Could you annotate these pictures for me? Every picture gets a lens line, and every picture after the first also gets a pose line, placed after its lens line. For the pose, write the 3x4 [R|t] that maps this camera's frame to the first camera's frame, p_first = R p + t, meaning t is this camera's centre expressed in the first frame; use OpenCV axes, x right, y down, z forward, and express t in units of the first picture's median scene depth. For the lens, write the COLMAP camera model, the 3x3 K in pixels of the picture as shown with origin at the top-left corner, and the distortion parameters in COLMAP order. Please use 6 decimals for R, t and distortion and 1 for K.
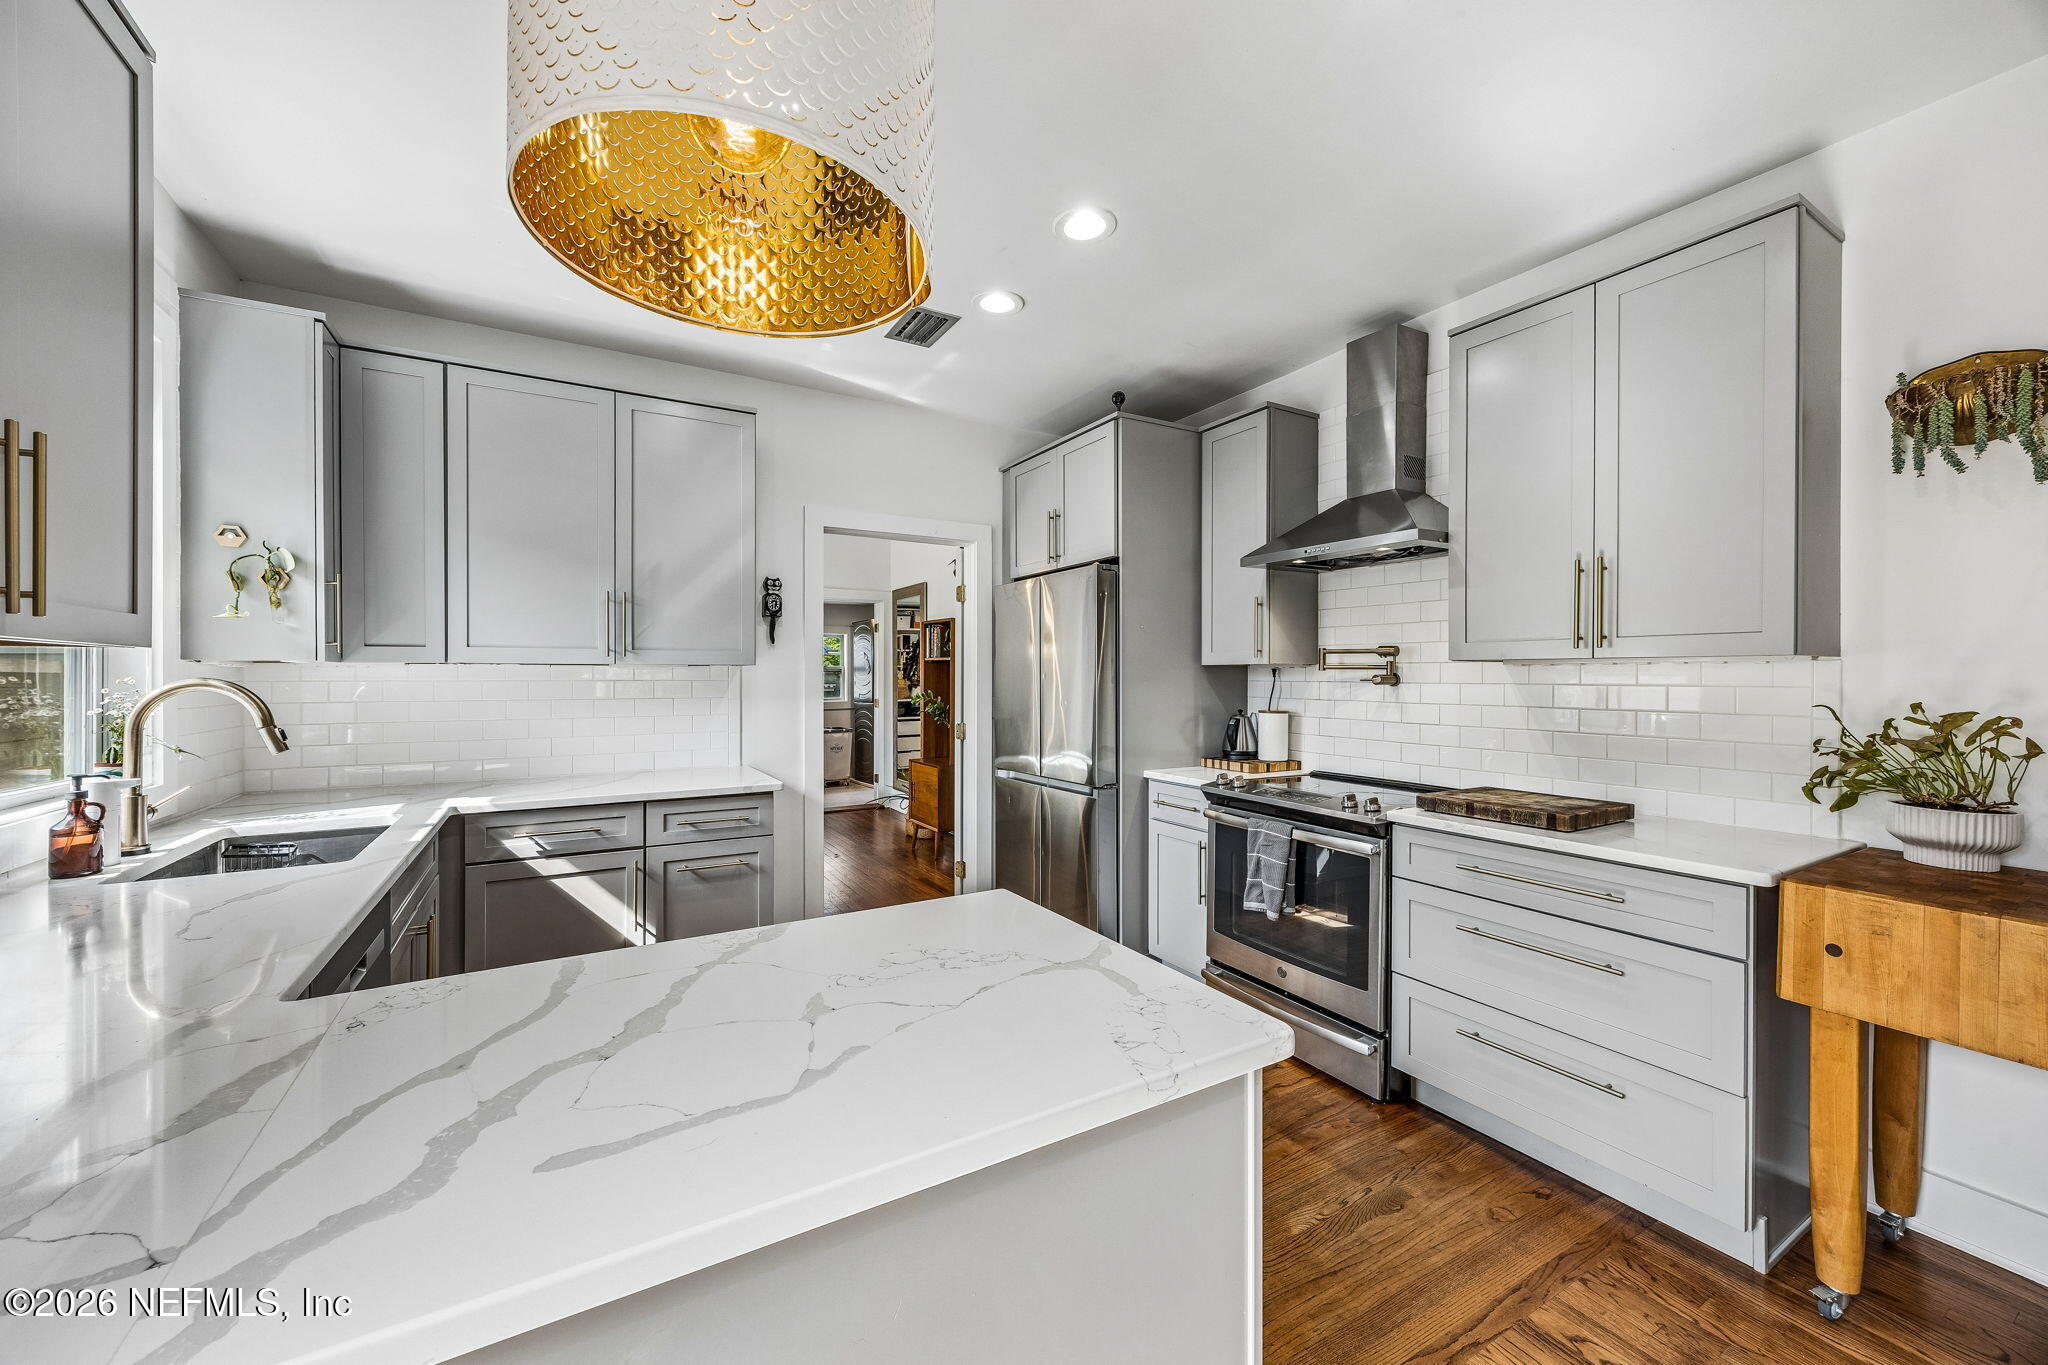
lens RADIAL K [[791.8, 0, 1023.4], [0, 791.8, 680.0], [0, 0, 1]] dist [0.007143, 0.001199]
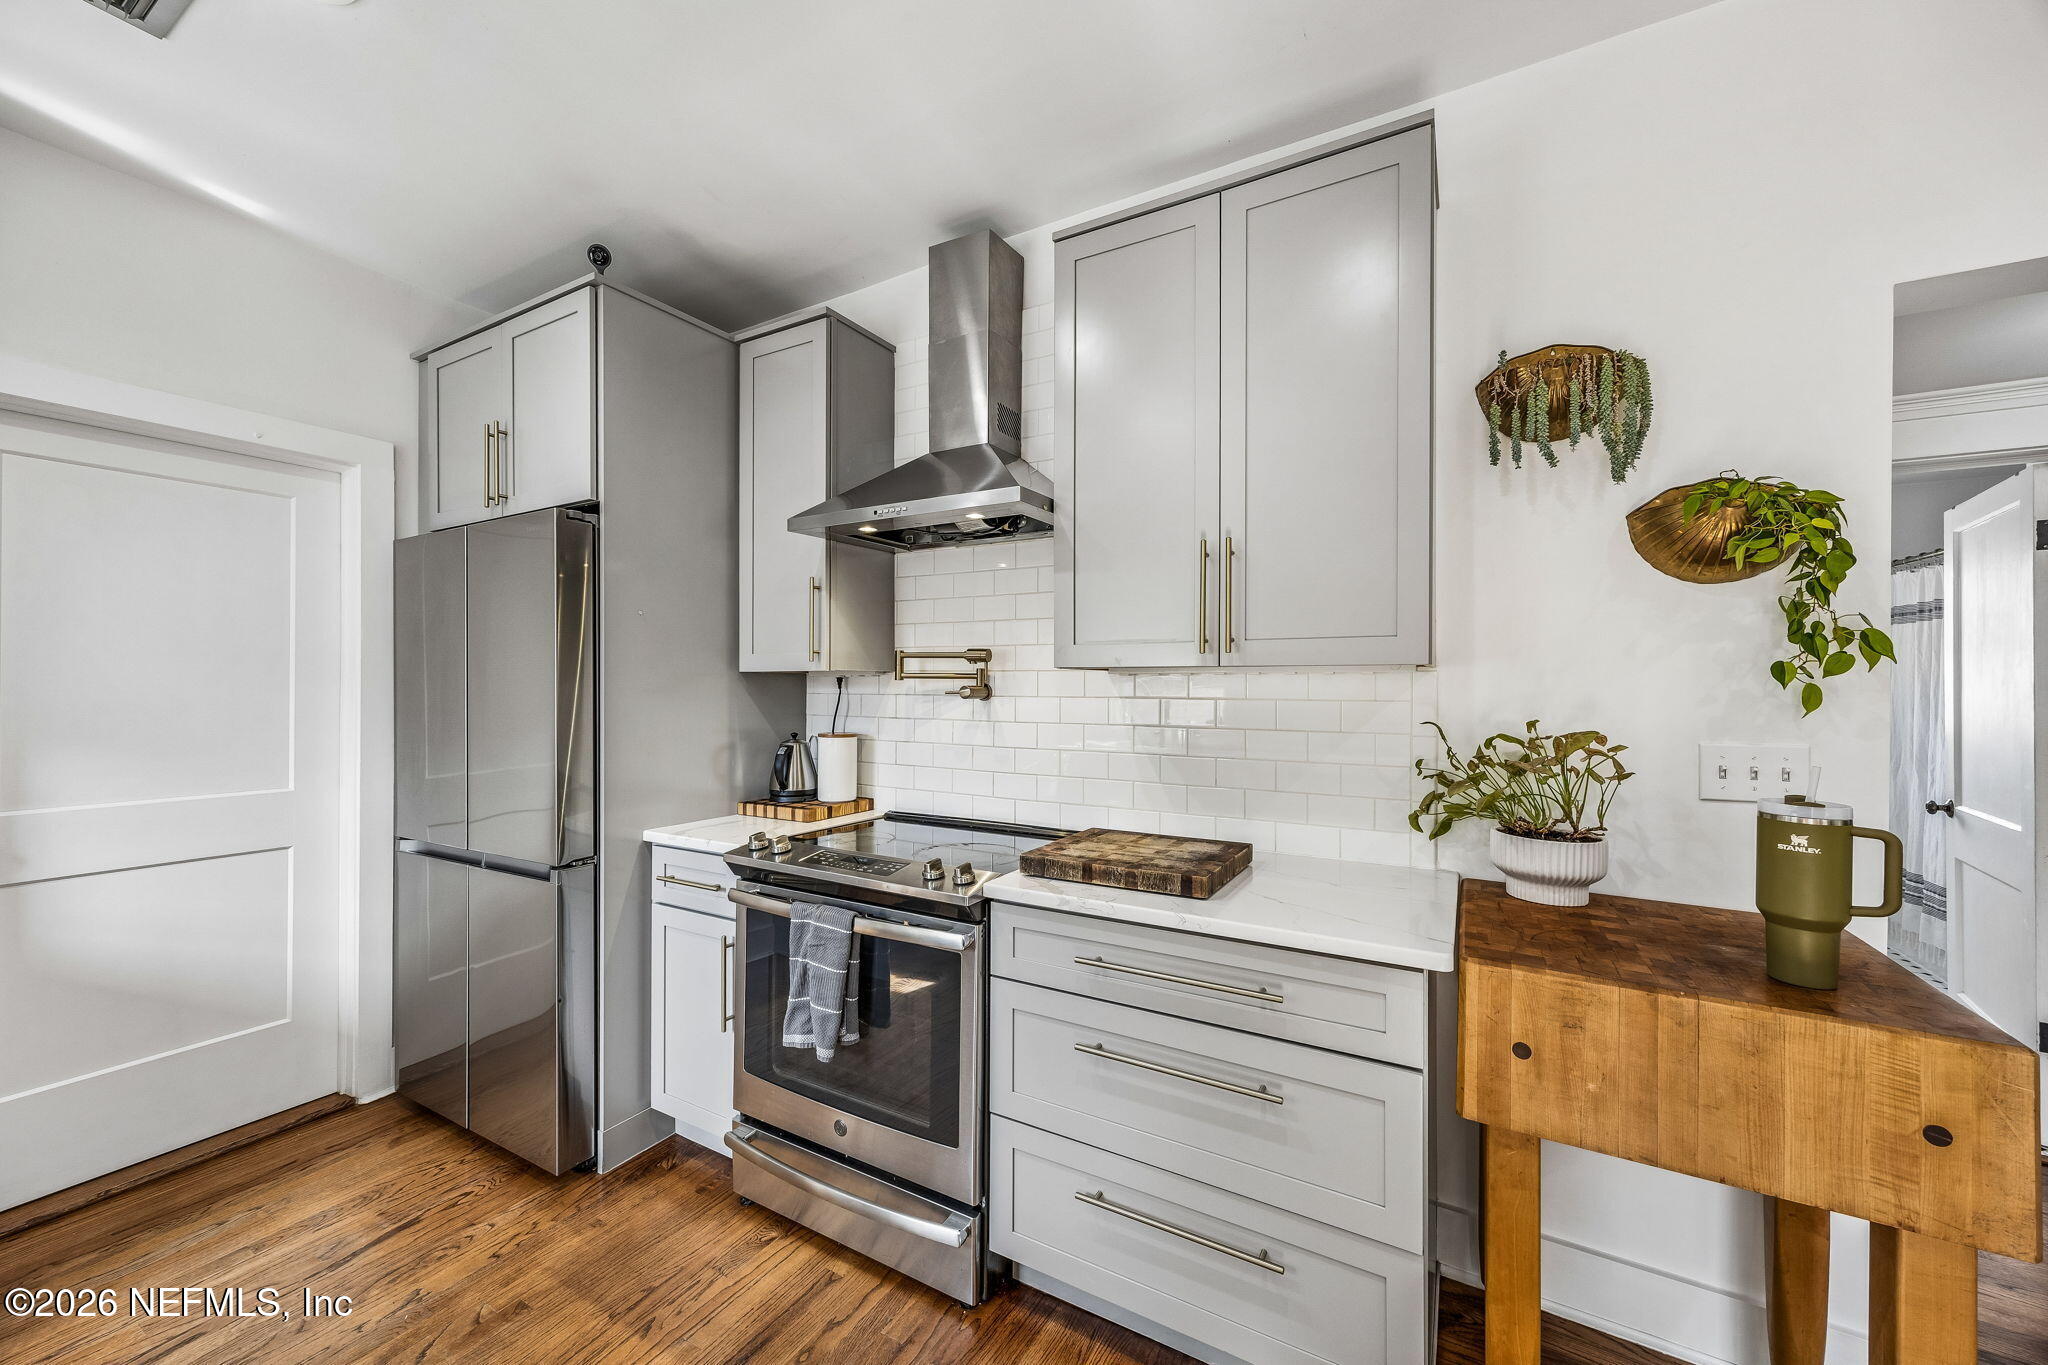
lens RADIAL K [[791.8, 0, 1014.2], [0, 791.8, 688.0], [0, 0, 1]] dist [0.007143, 0.001199]
pose [[0.879780, -0.000604, 0.475381, 0.143431], [0.000858, 1.000000, -0.000316, -0.005241], [-0.475381, 0.000685, 0.879780, 0.355679]]
